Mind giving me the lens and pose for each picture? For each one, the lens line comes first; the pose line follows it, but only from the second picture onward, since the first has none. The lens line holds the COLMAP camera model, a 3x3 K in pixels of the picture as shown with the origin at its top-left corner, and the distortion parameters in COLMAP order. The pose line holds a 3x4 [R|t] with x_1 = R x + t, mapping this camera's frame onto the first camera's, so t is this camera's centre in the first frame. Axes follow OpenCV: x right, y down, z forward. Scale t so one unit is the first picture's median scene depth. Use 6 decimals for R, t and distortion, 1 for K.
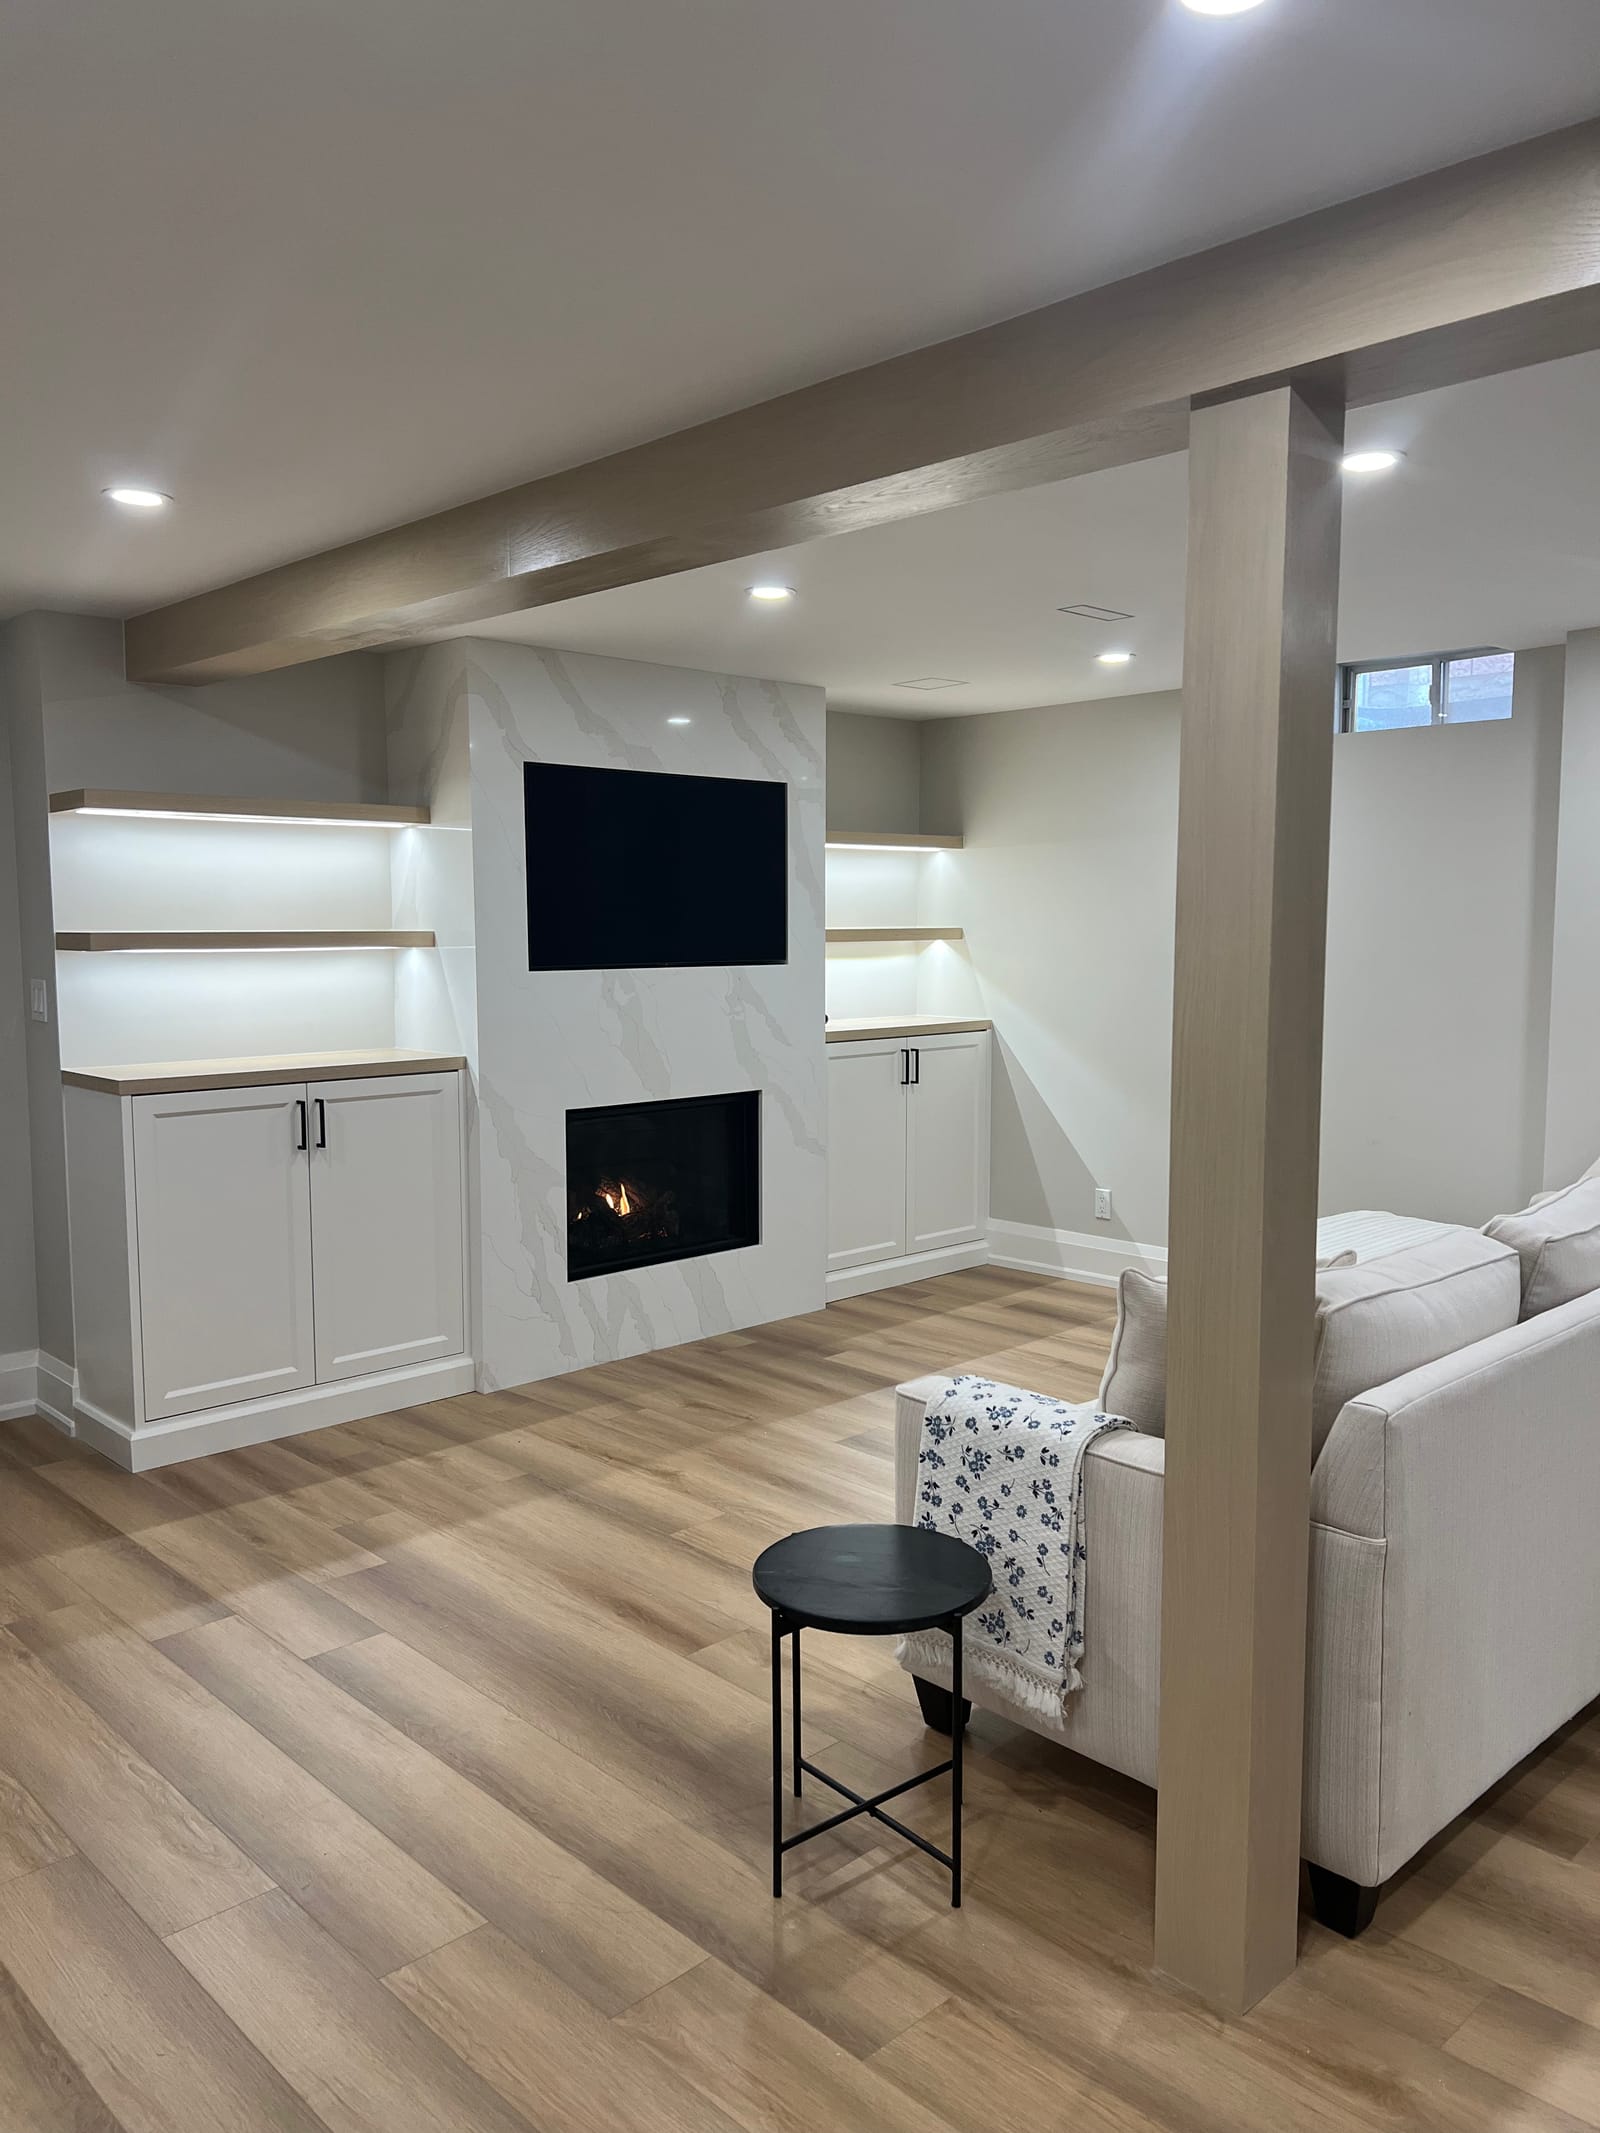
lens RADIAL K [[1608.6, 0, 815.5], [0, 1608.6, 1059.0], [0, 0, 1]] dist [0.059572, -0.069981]
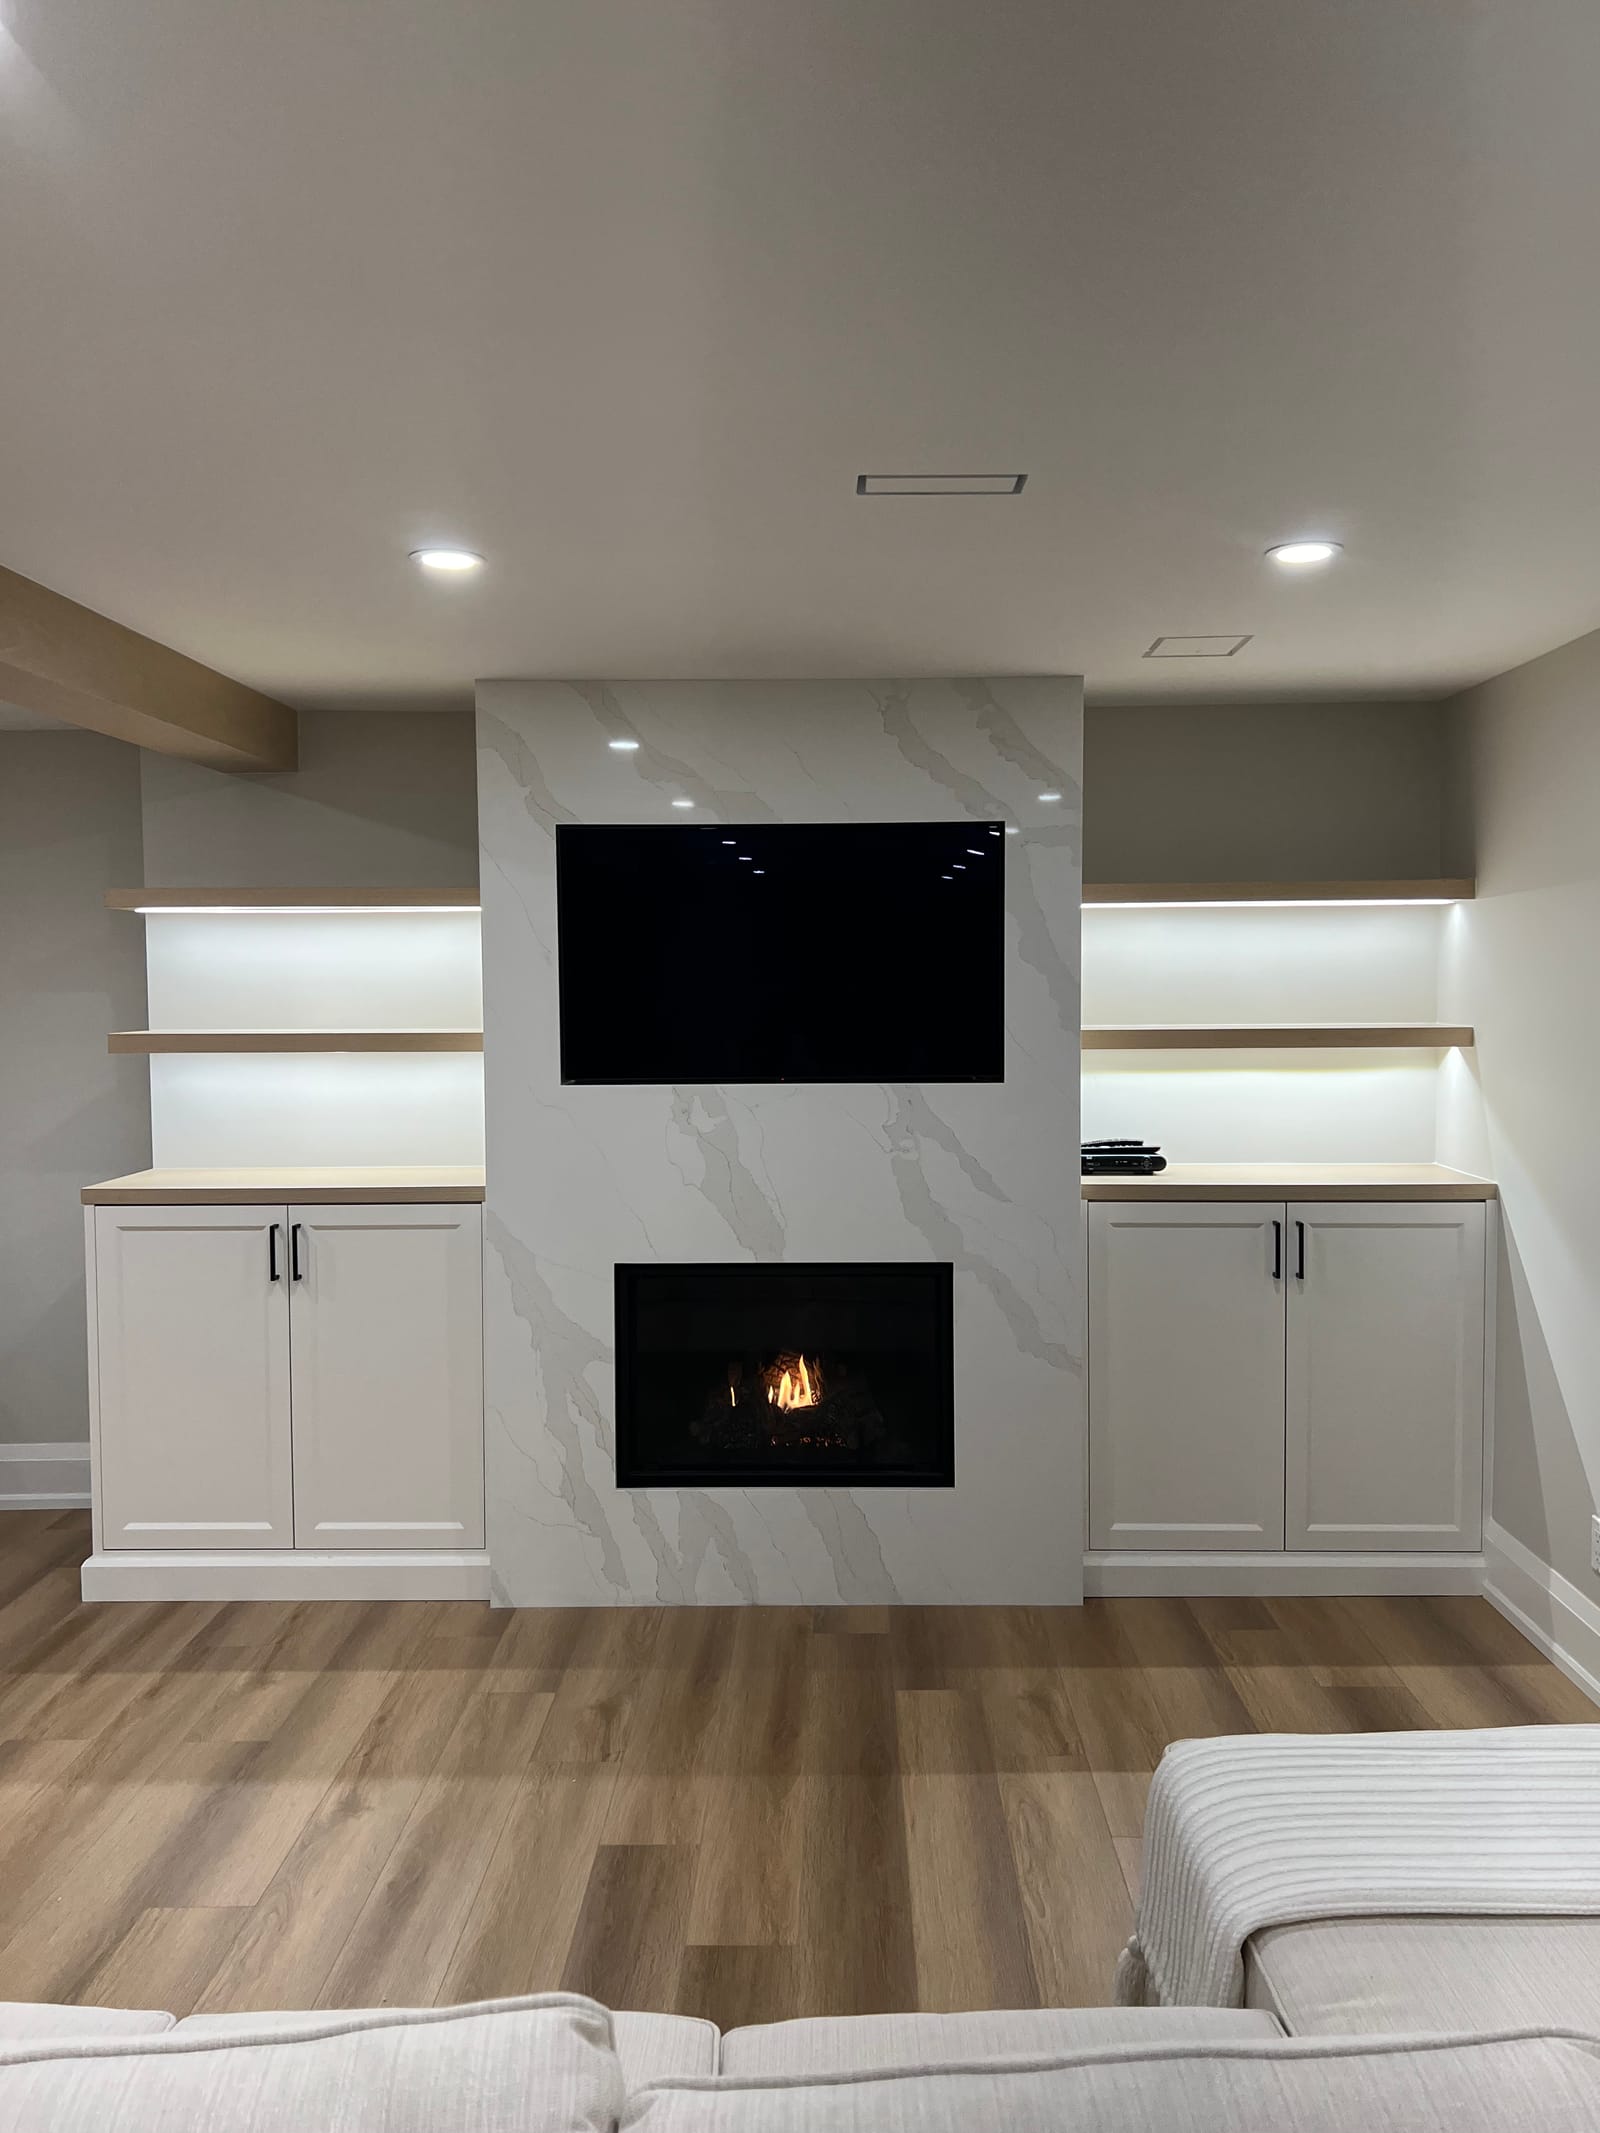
lens RADIAL K [[1549.3, 0, 811.4], [0, 1549.3, 1043.7], [0, 0, 1]] dist [0.023090, -0.003862]
pose [[0.698663, 0.013450, -0.715325, 0.440375], [-0.056074, 0.997777, -0.036008, -0.052285], [0.713250, 0.065269, 0.697864, 0.534342]]
